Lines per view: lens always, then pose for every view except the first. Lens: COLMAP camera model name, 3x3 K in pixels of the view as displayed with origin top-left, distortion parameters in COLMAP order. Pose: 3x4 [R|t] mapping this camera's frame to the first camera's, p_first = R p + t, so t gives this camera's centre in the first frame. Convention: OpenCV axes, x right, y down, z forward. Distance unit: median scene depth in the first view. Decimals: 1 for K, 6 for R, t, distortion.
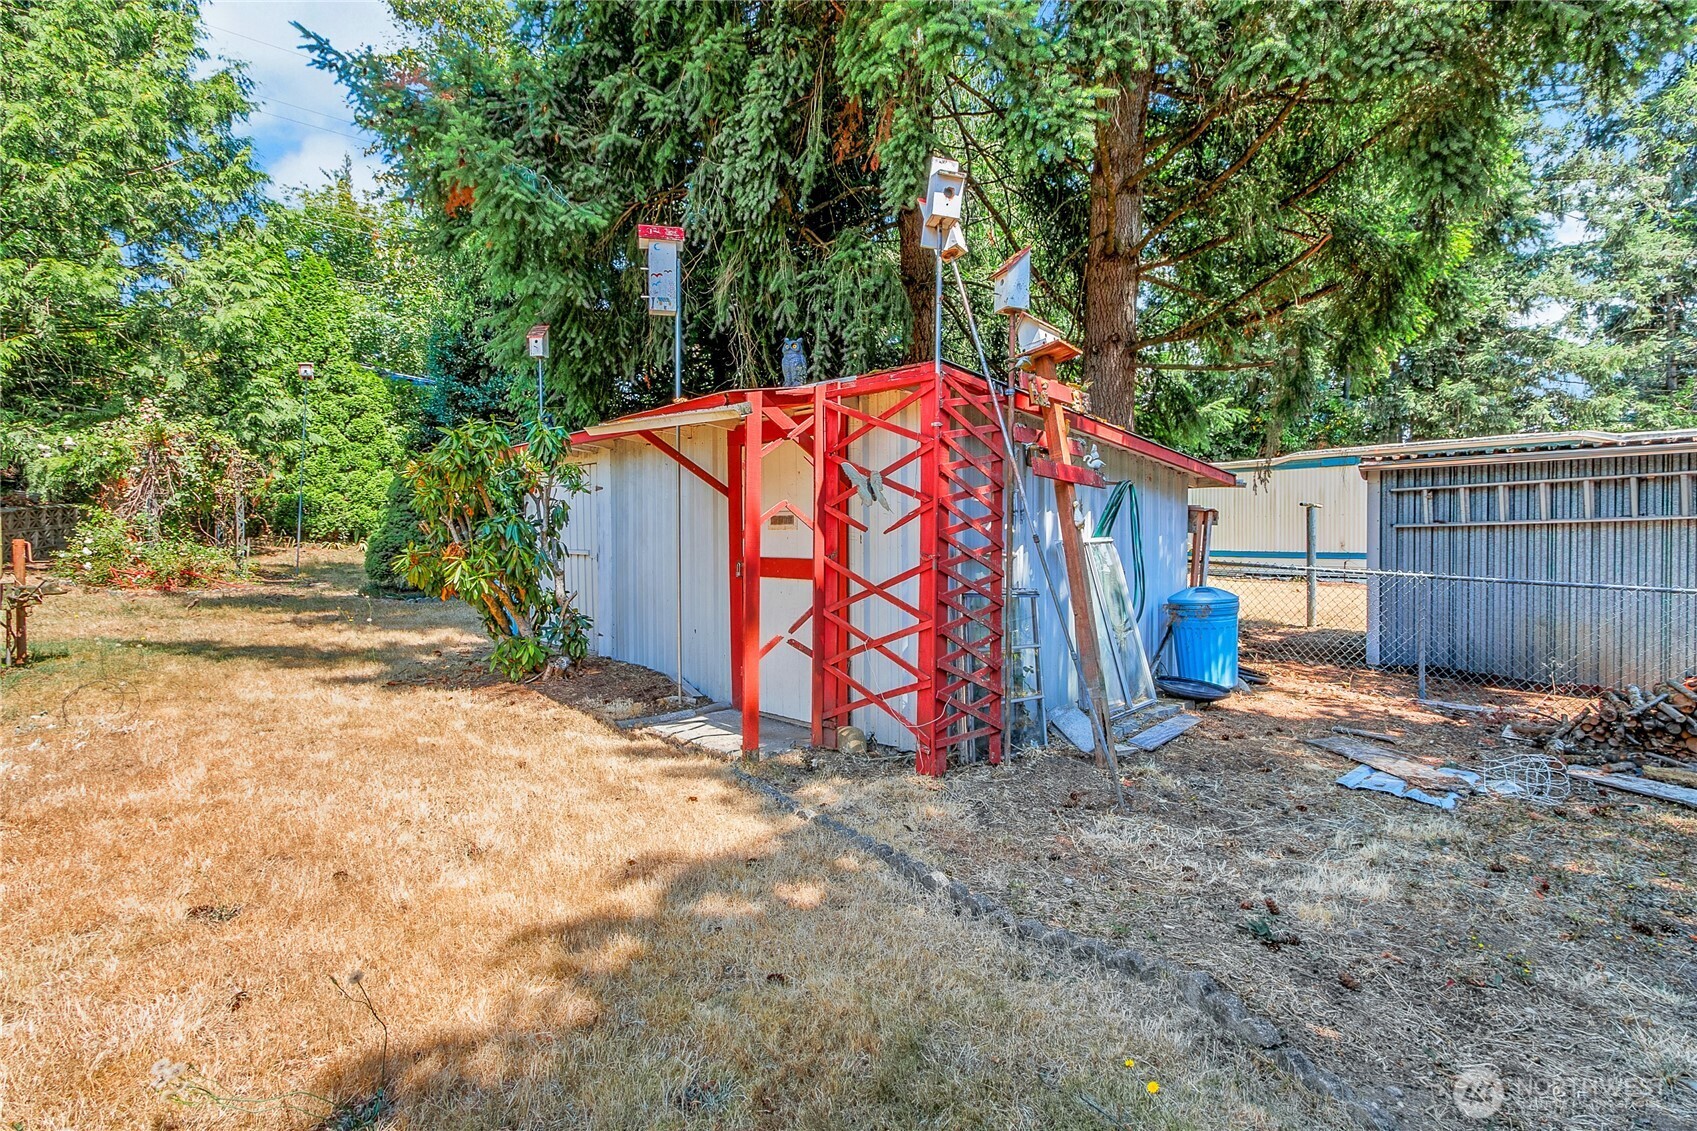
lens RADIAL K [[782.0, 0, 847.9], [0, 782.0, 558.4], [0, 0, 1]] dist [-0.001724, -0.000817]
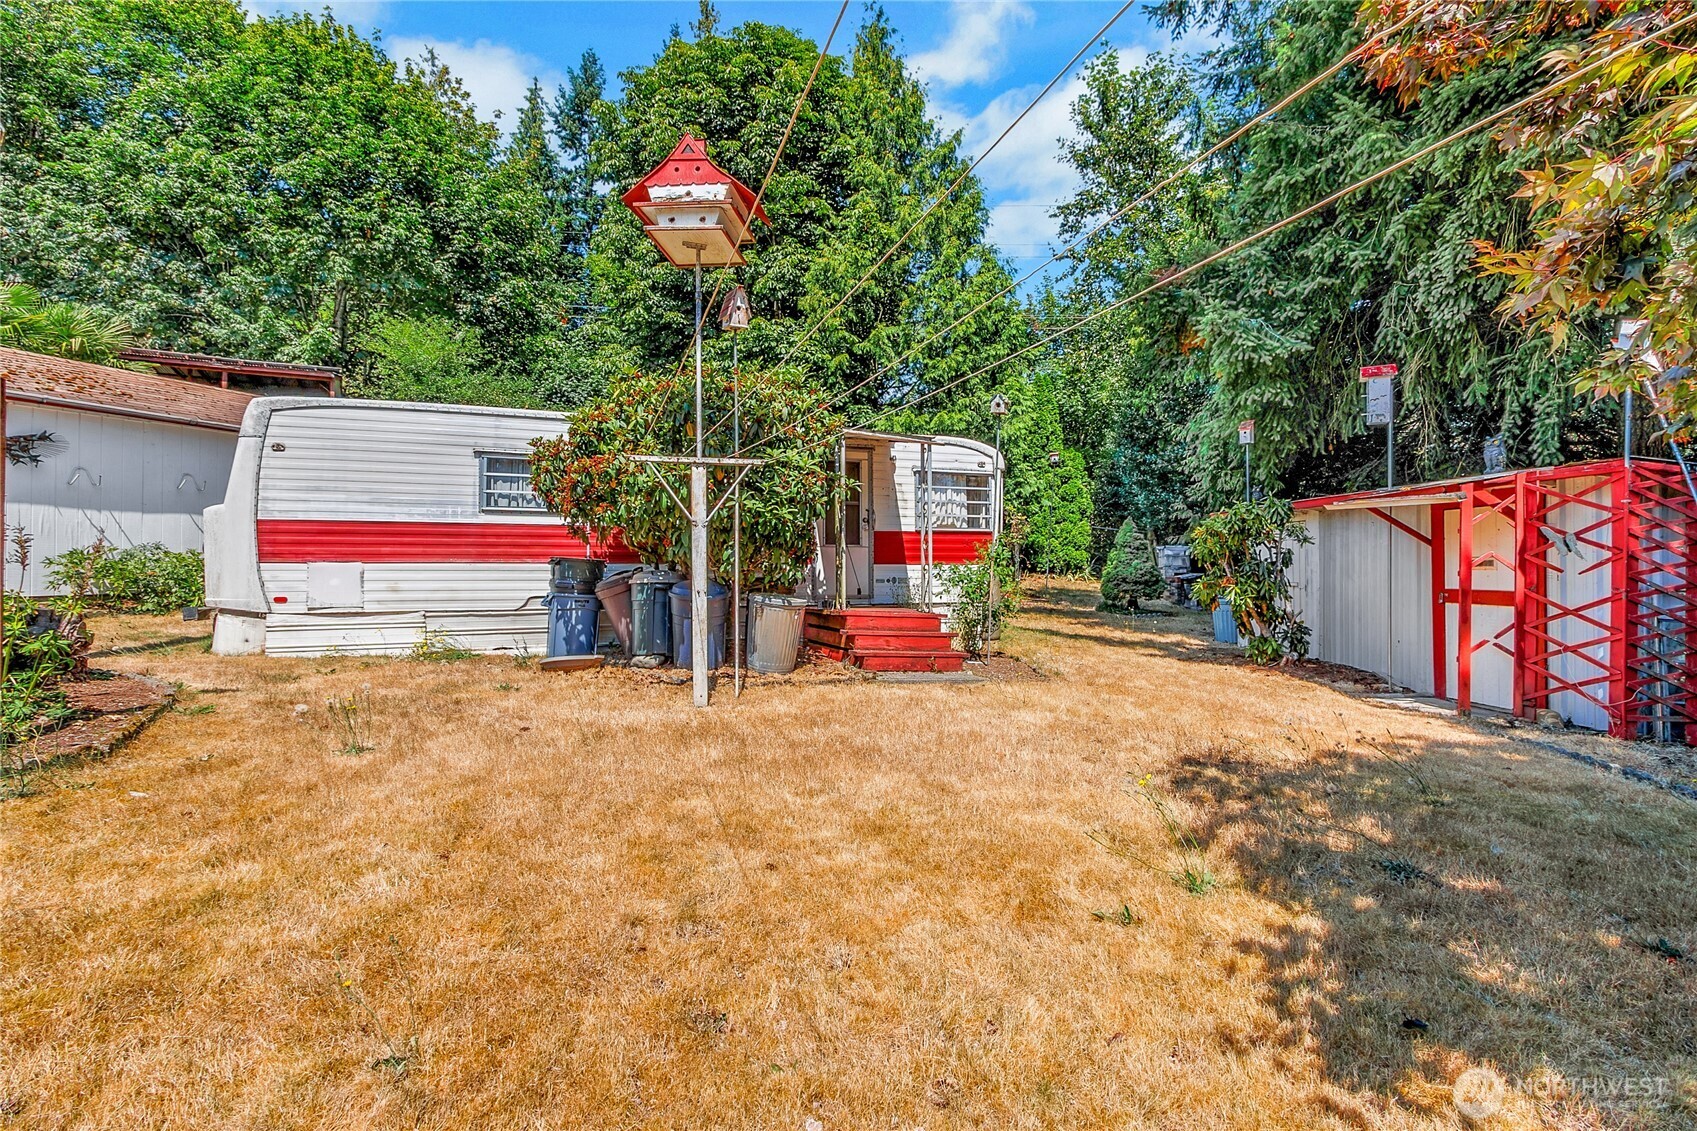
lens RADIAL K [[782.0, 0, 847.9], [0, 782.0, 558.4], [0, 0, 1]] dist [-0.001724, -0.000817]
pose [[0.748942, -0.000281, -0.662636, -0.008058], [-0.028524, 0.999059, -0.032663, 0.019439], [0.662022, 0.043364, 0.748229, -0.762184]]
